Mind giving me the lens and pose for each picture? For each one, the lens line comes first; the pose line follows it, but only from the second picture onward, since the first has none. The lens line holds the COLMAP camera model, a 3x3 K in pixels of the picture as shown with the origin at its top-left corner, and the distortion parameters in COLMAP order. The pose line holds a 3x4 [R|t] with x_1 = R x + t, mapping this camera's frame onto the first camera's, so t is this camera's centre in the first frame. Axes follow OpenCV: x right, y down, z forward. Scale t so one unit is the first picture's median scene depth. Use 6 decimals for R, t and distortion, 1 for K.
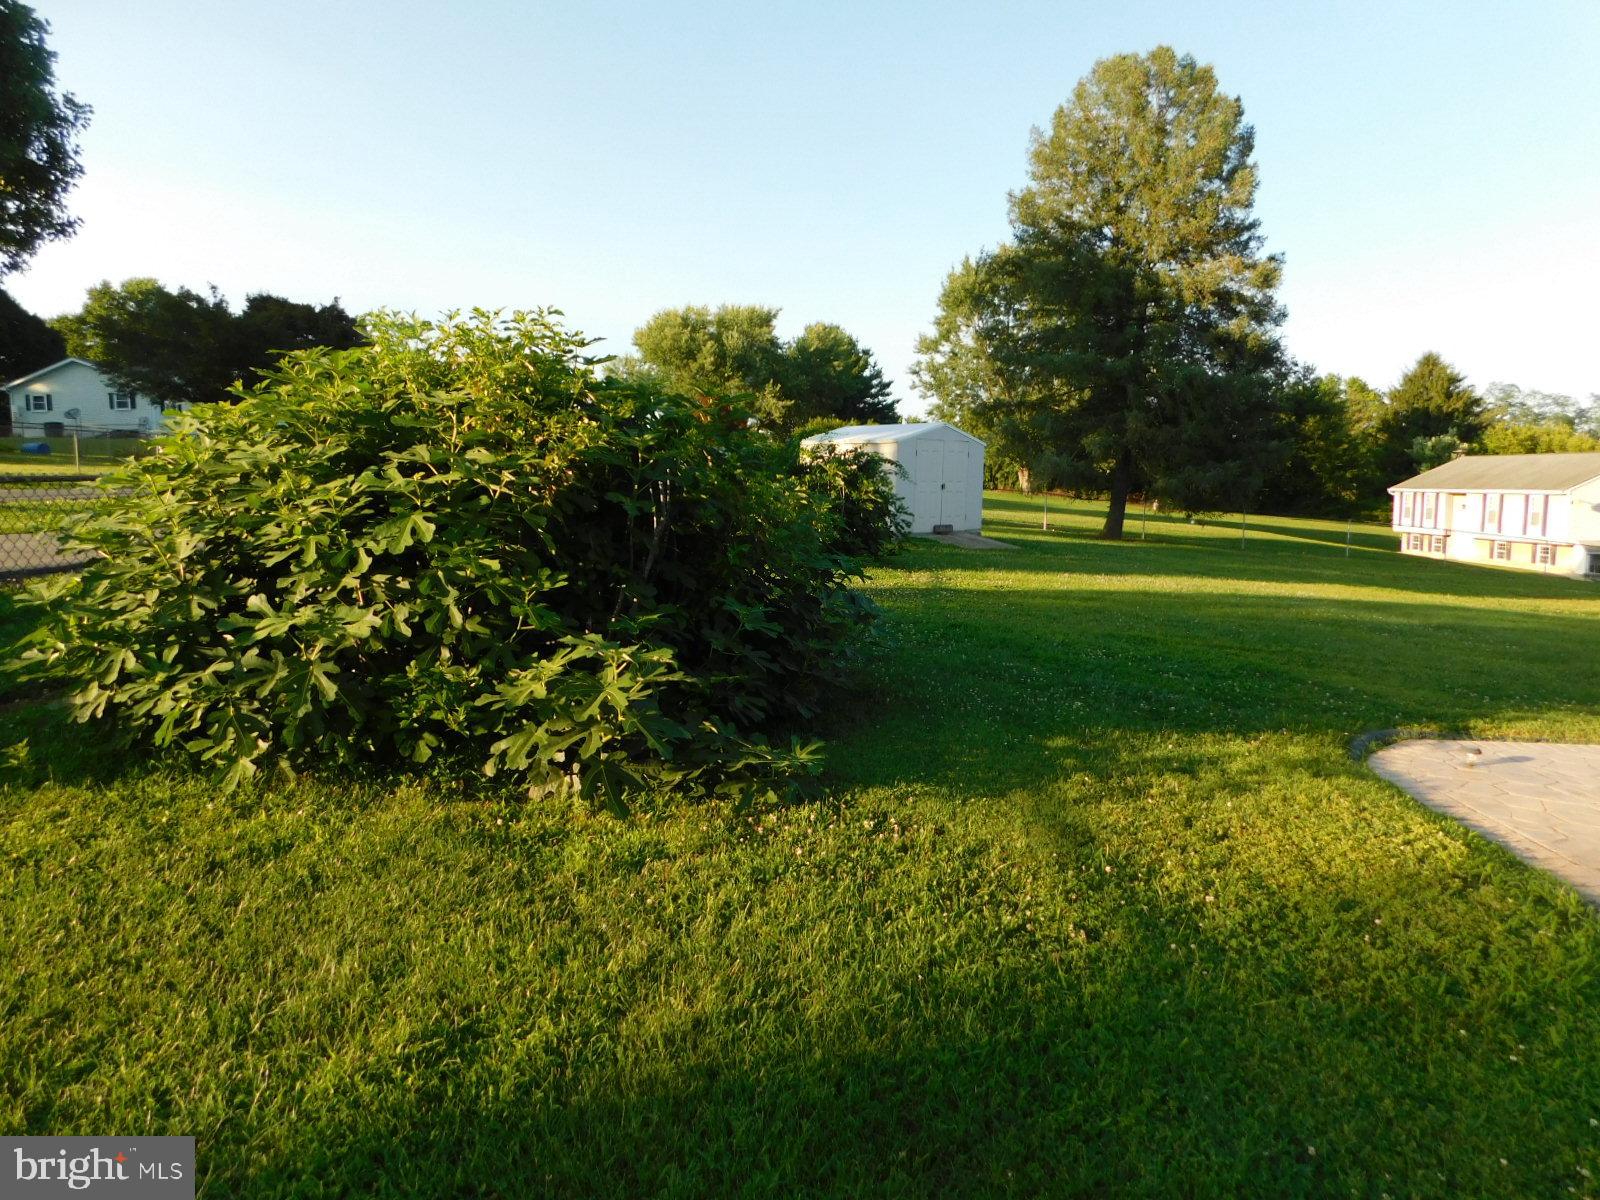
lens RADIAL K [[1053.7, 0, 803.9], [0, 1053.7, 597.4], [0, 0, 1]] dist [-0.074445, 0.061544]
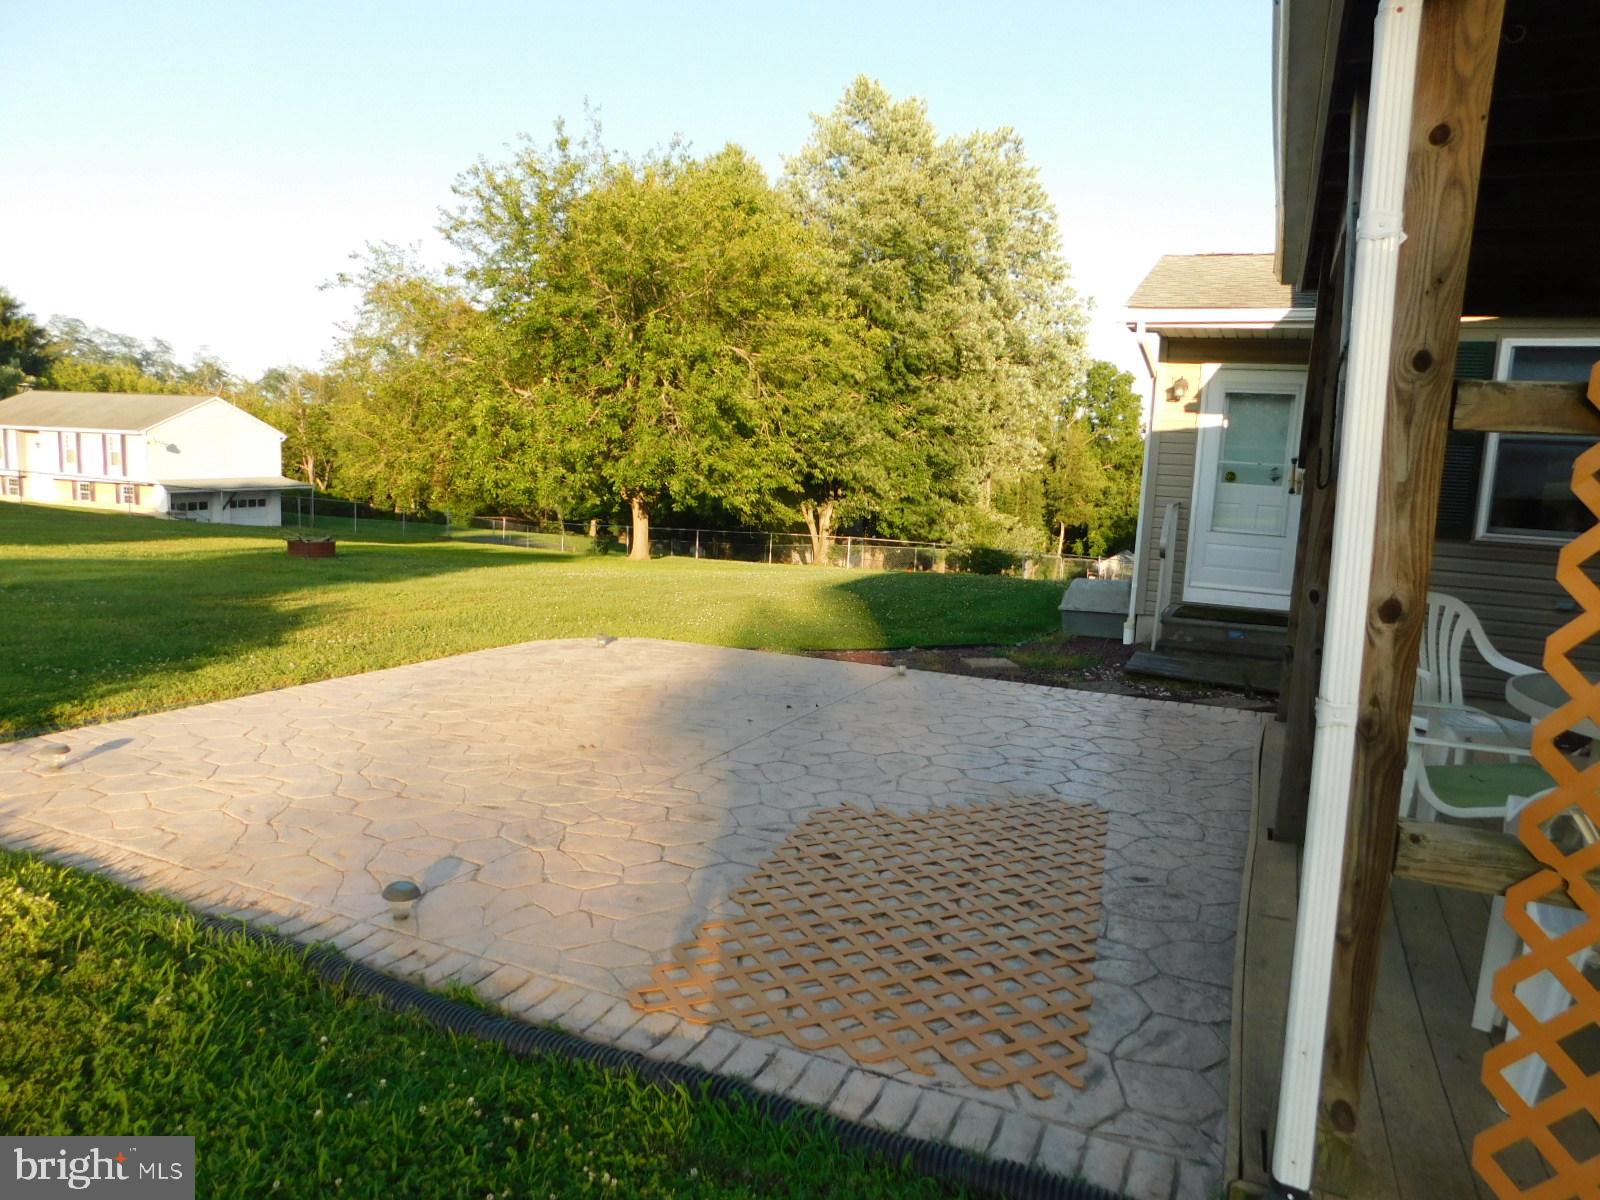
lens RADIAL K [[1053.7, 0, 803.9], [0, 1053.7, 597.4], [0, 0, 1]] dist [-0.074445, 0.061544]
pose [[0.363201, -0.116764, 0.924365, 0.015869], [0.062171, 0.992942, 0.100998, -0.002400], [-0.929634, 0.020786, 0.367897, 0.019073]]
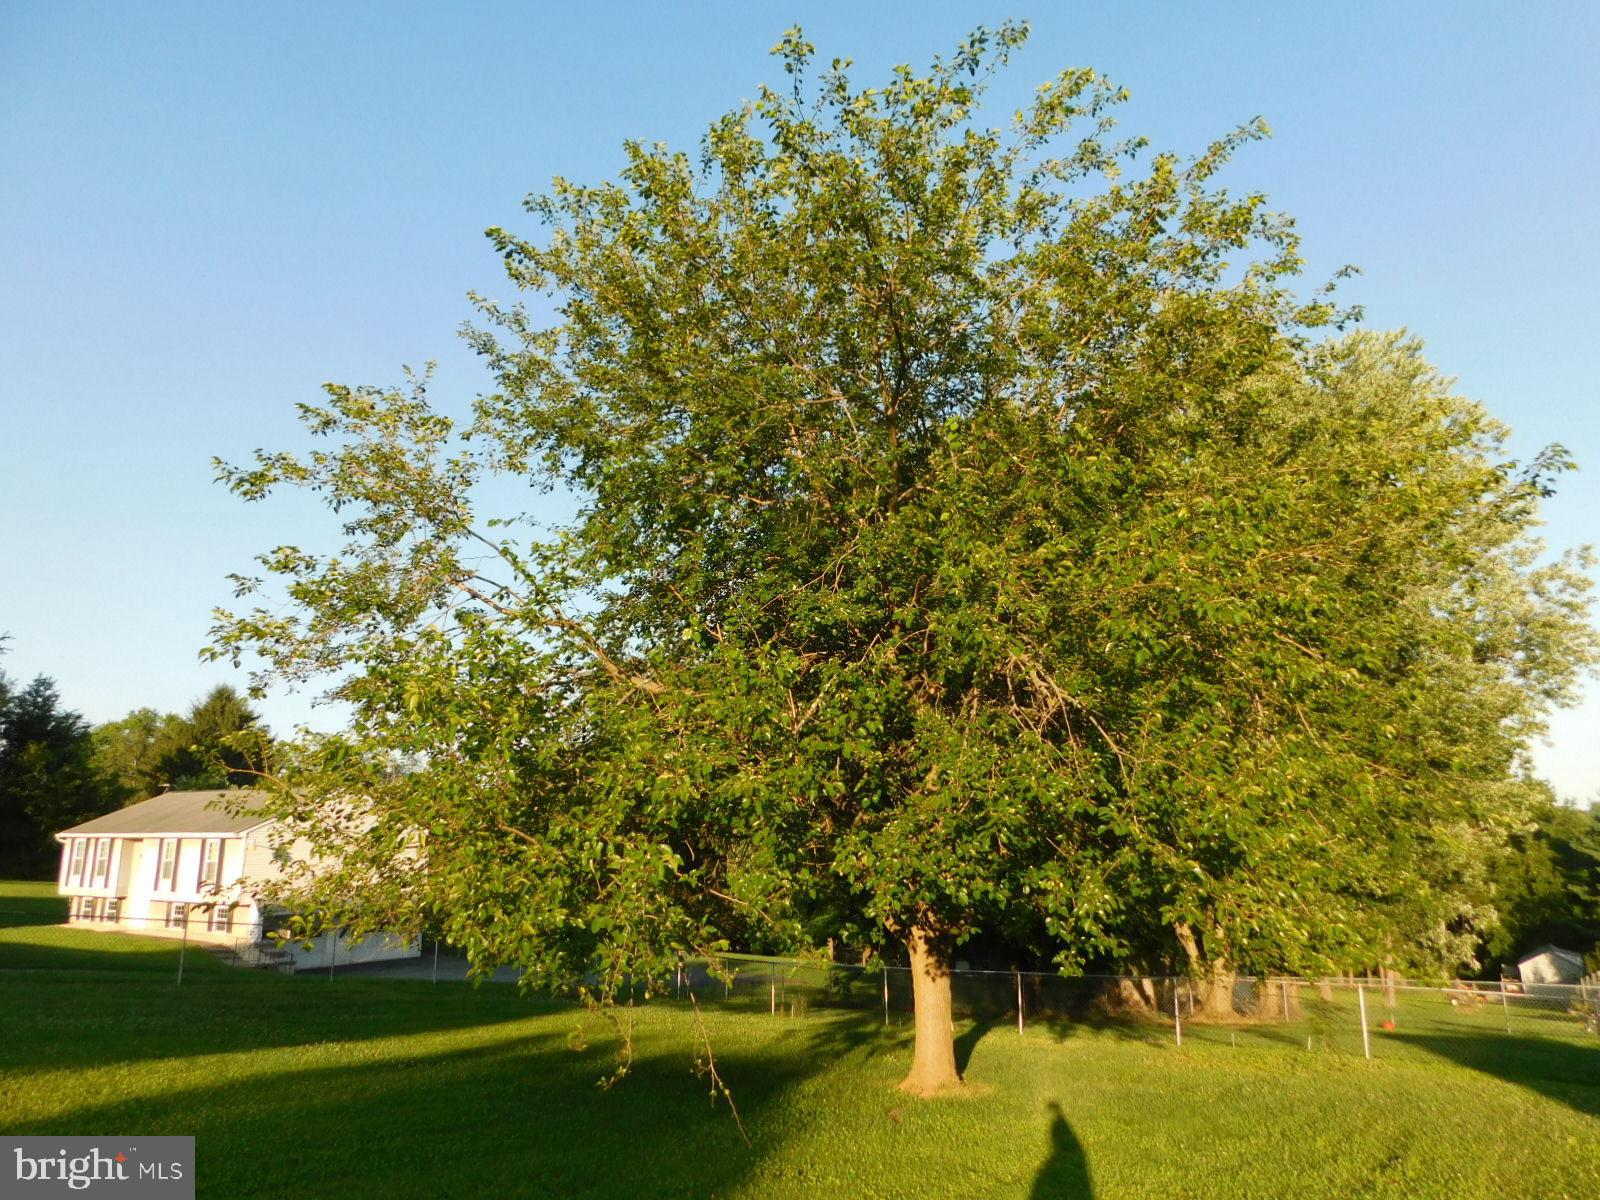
lens RADIAL K [[1053.7, 0, 803.9], [0, 1053.7, 597.4], [0, 0, 1]] dist [-0.074445, 0.061544]
pose [[0.559729, 0.181562, 0.808541, 0.267925], [0.097699, 0.954439, -0.281958, -0.009921], [-0.822897, 0.236814, 0.516489, 0.175841]]
